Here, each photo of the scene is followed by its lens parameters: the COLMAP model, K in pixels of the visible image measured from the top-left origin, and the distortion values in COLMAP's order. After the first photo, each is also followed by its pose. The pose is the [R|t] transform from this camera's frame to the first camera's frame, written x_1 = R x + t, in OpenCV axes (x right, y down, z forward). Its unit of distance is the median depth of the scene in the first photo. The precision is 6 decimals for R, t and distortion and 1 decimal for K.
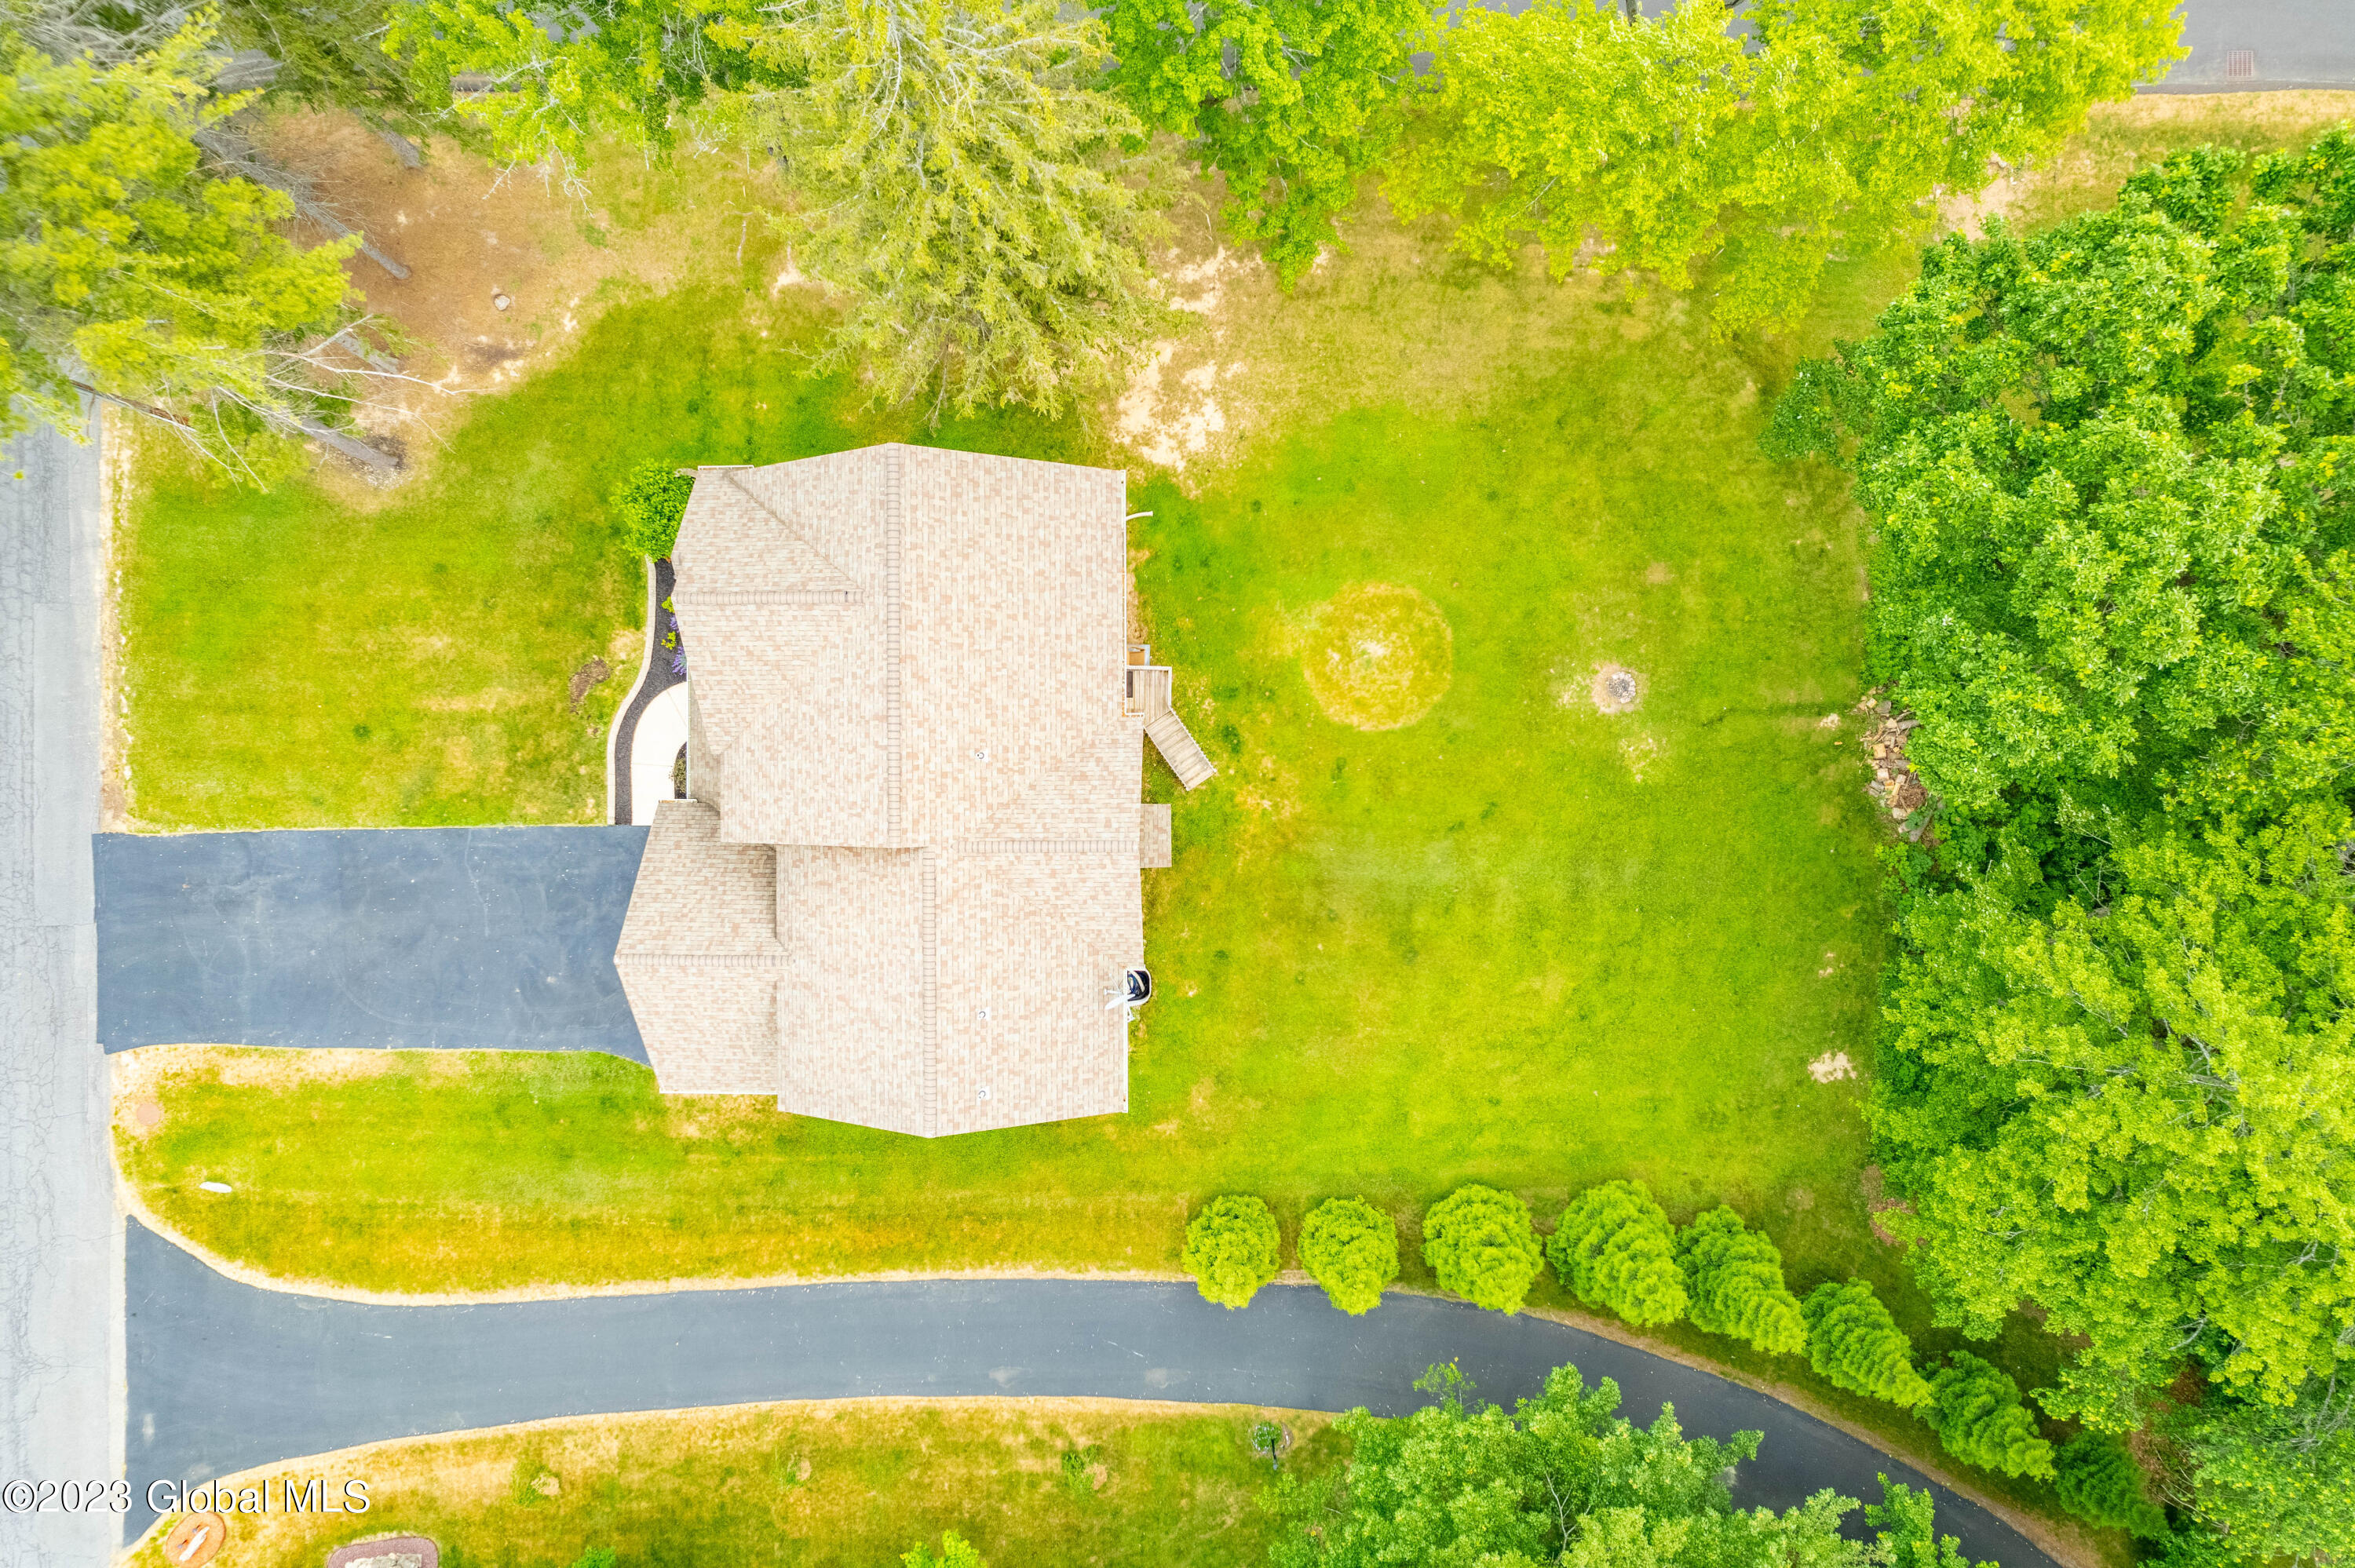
lens RADIAL K [[1511.8, 0, 1185.0], [0, 1511.8, 789.6], [0, 0, 1]] dist [-0.085635, 0.081831]
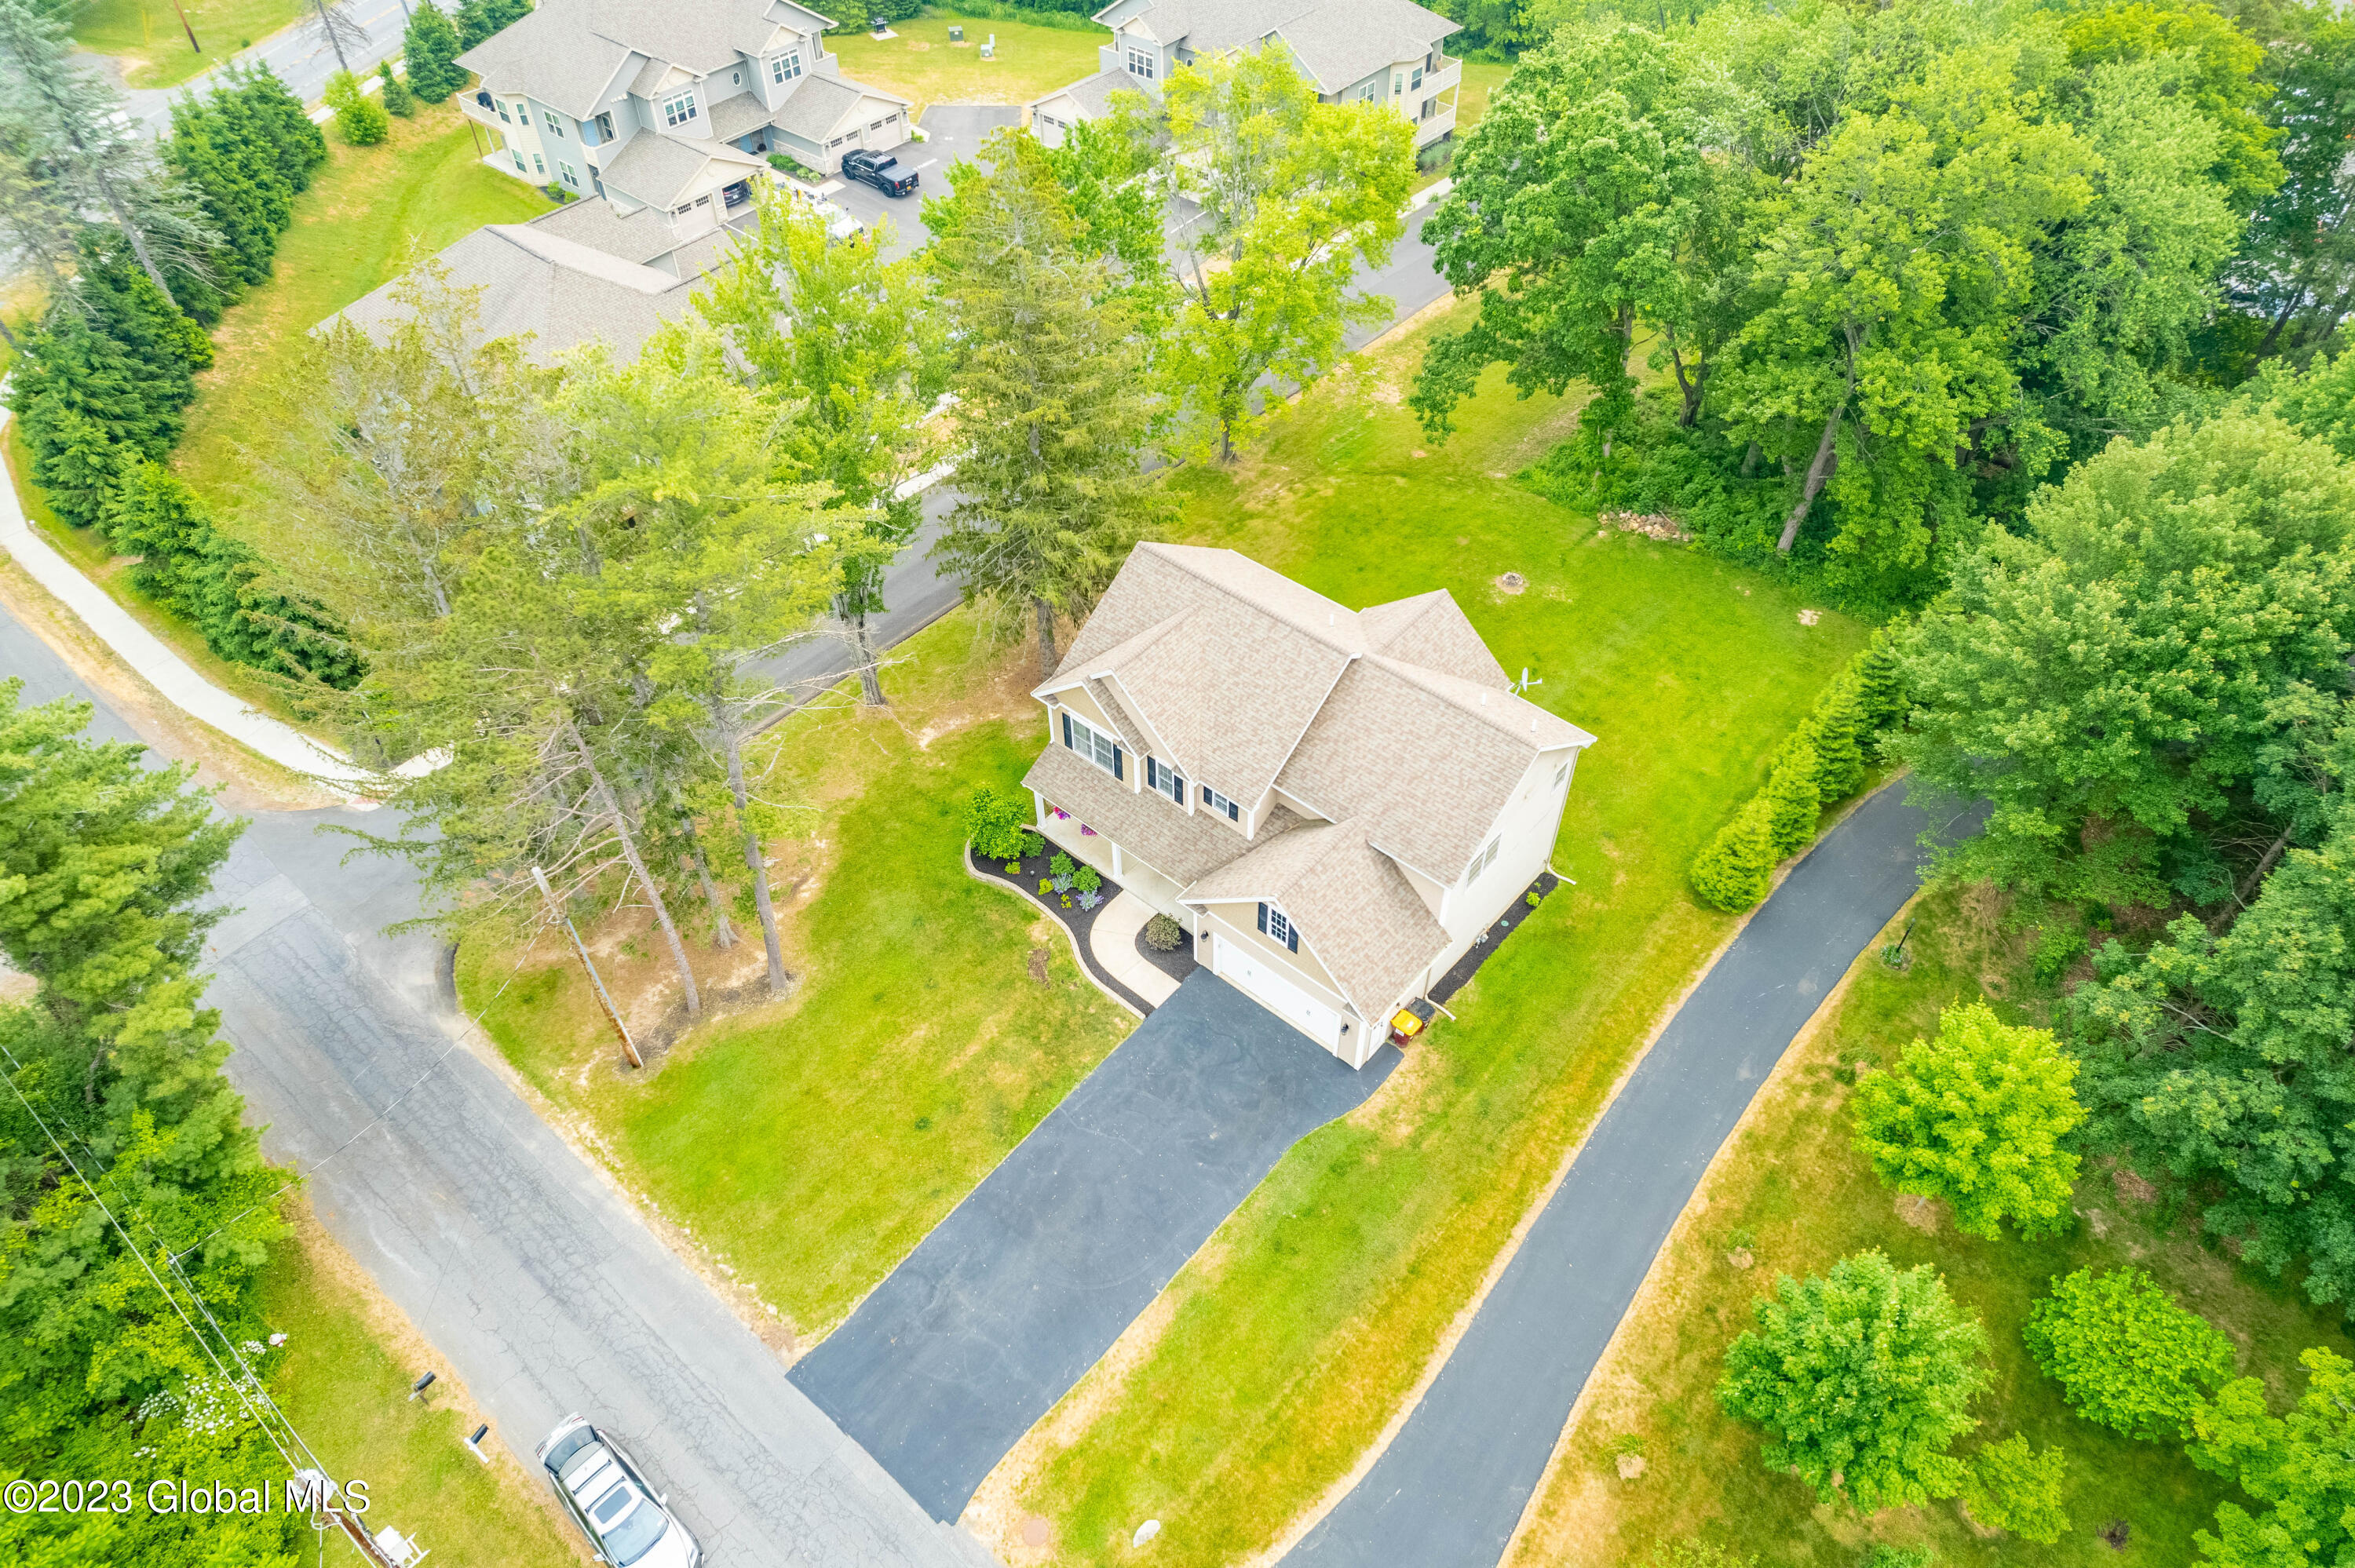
lens RADIAL K [[1511.8, 0, 1185.0], [0, 1511.8, 789.6], [0, 0, 1]] dist [-0.085635, 0.081831]
pose [[0.650765, -0.550744, 0.522671, -0.858811], [0.759228, 0.464054, -0.456319, 0.485110], [0.008767, 0.693783, 0.720130, 0.049484]]
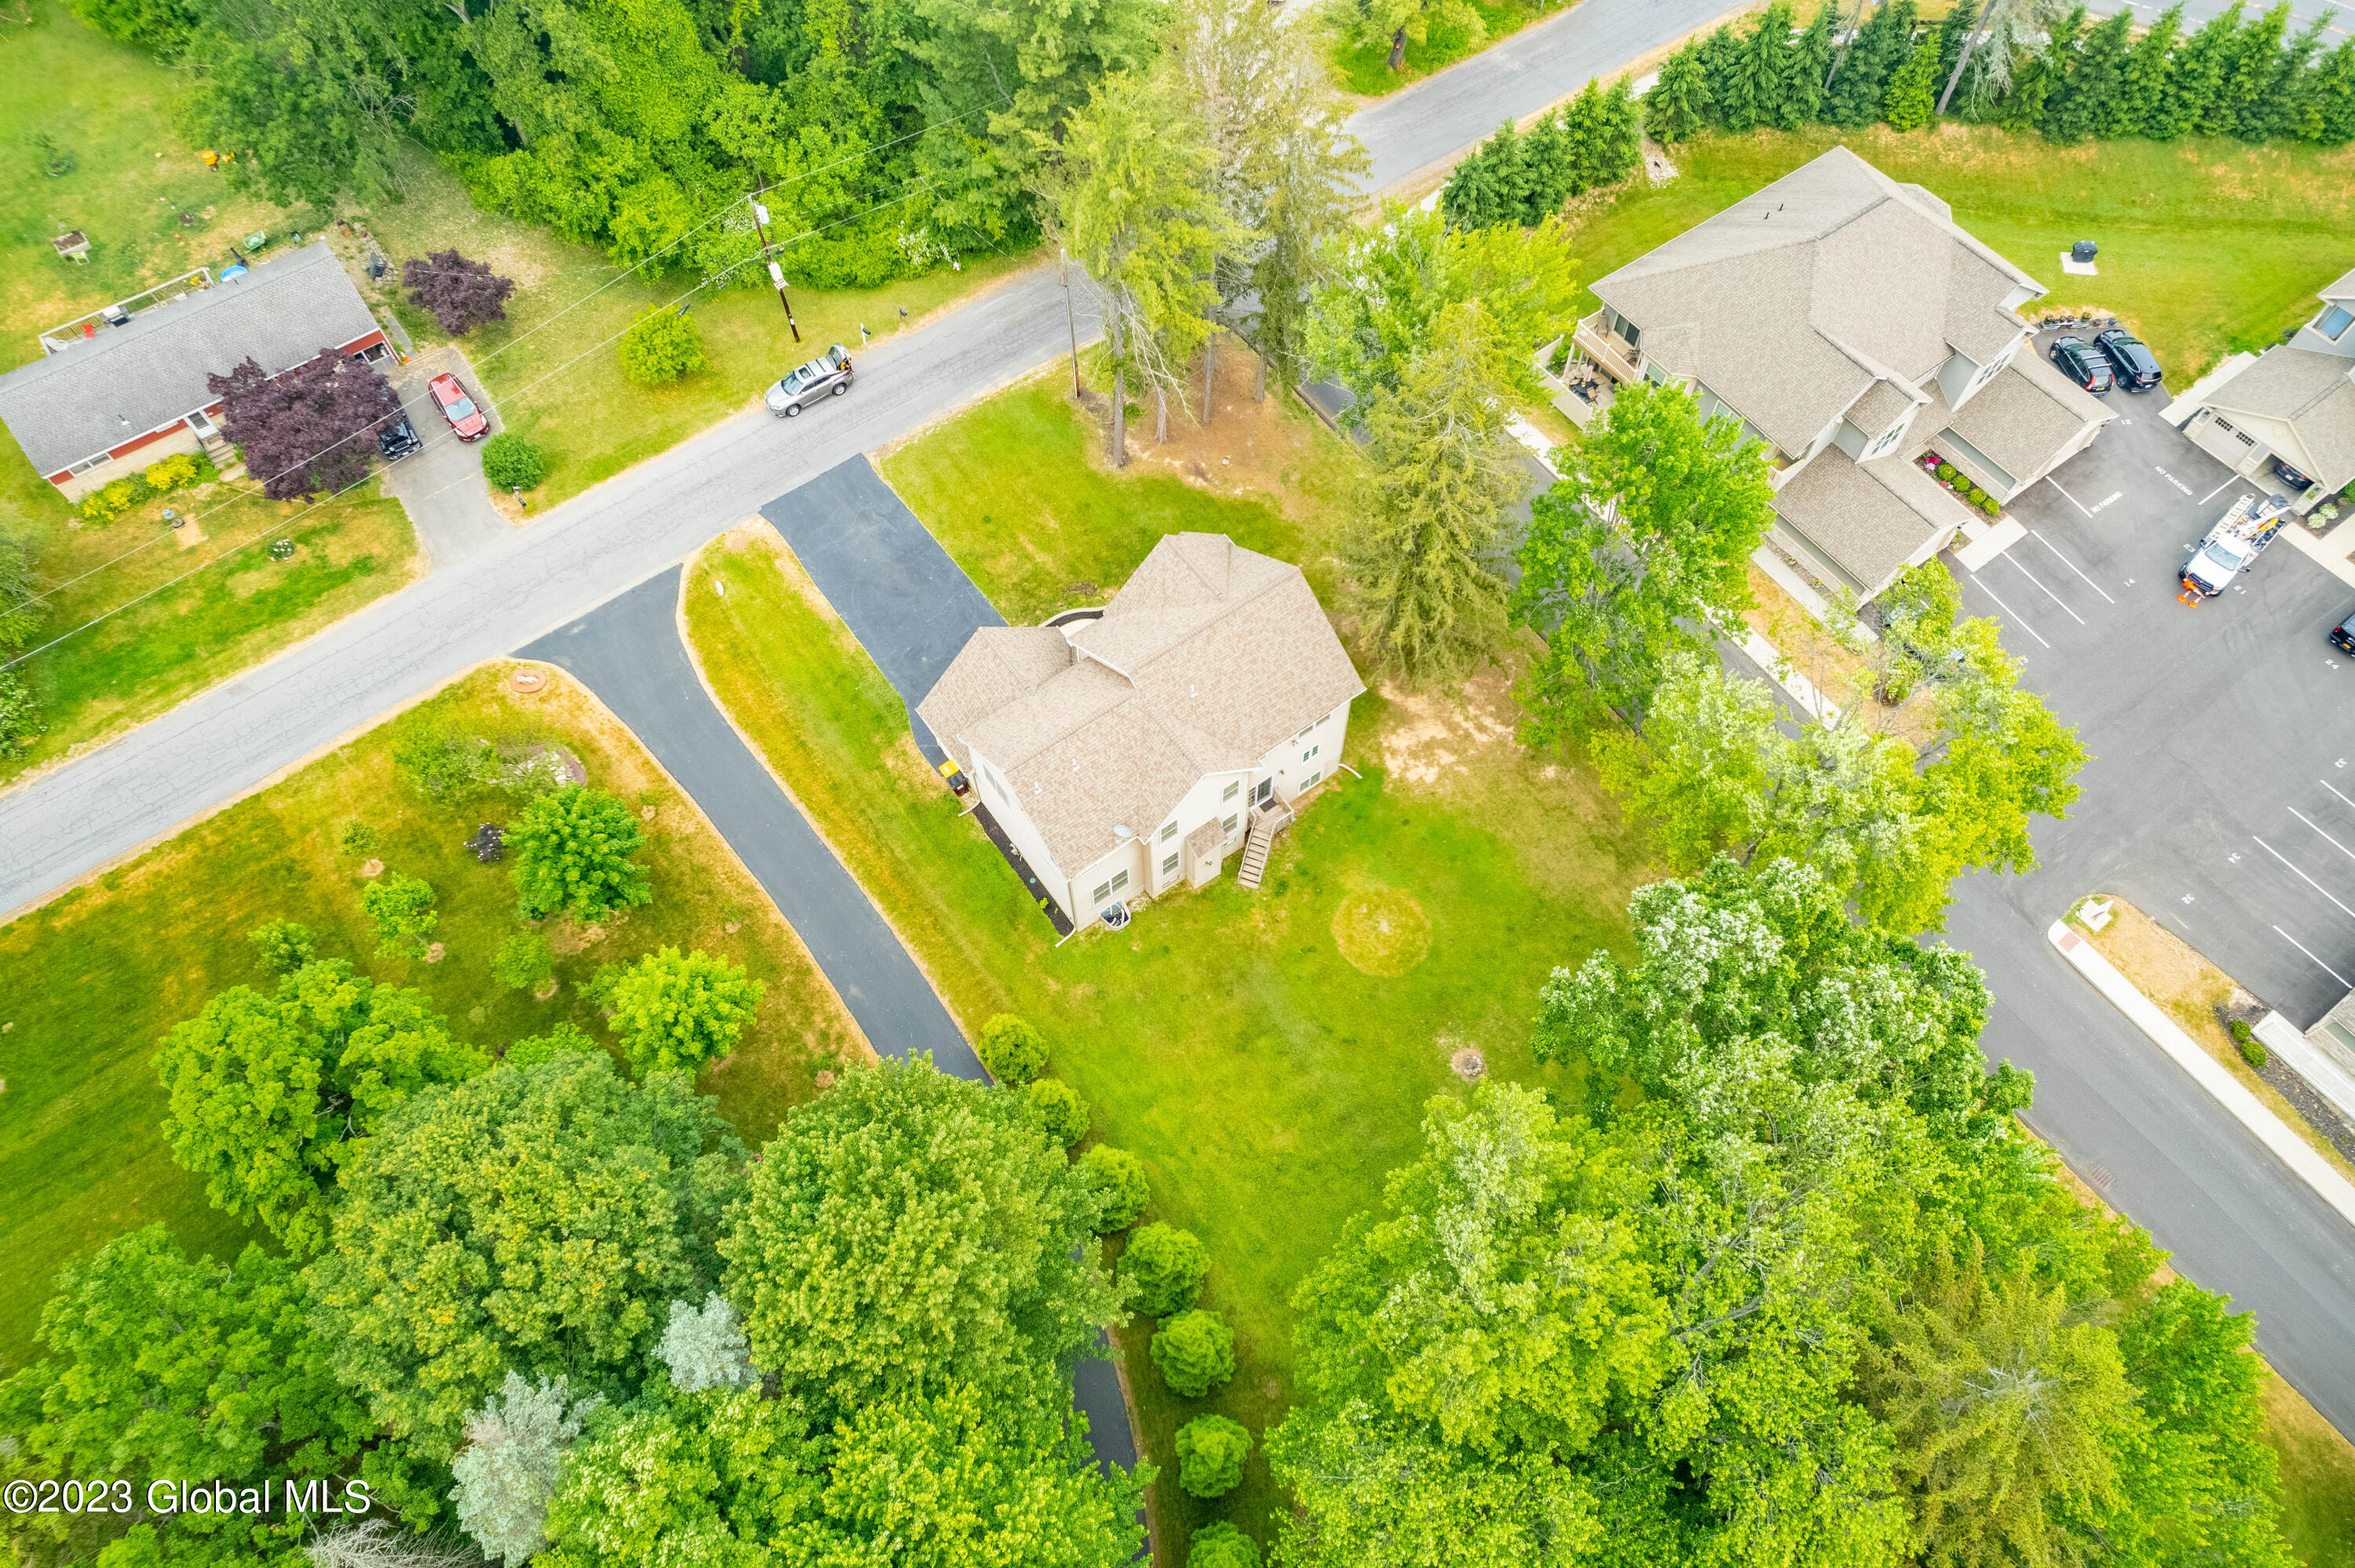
lens RADIAL K [[1511.8, 0, 1185.0], [0, 1511.8, 789.6], [0, 0, 1]] dist [-0.085635, 0.081831]
pose [[0.589159, 0.706105, -0.392821, 0.525664], [-0.808008, 0.512440, -0.290739, 0.459442], [-0.003995, 0.488694, 0.872446, -0.423279]]
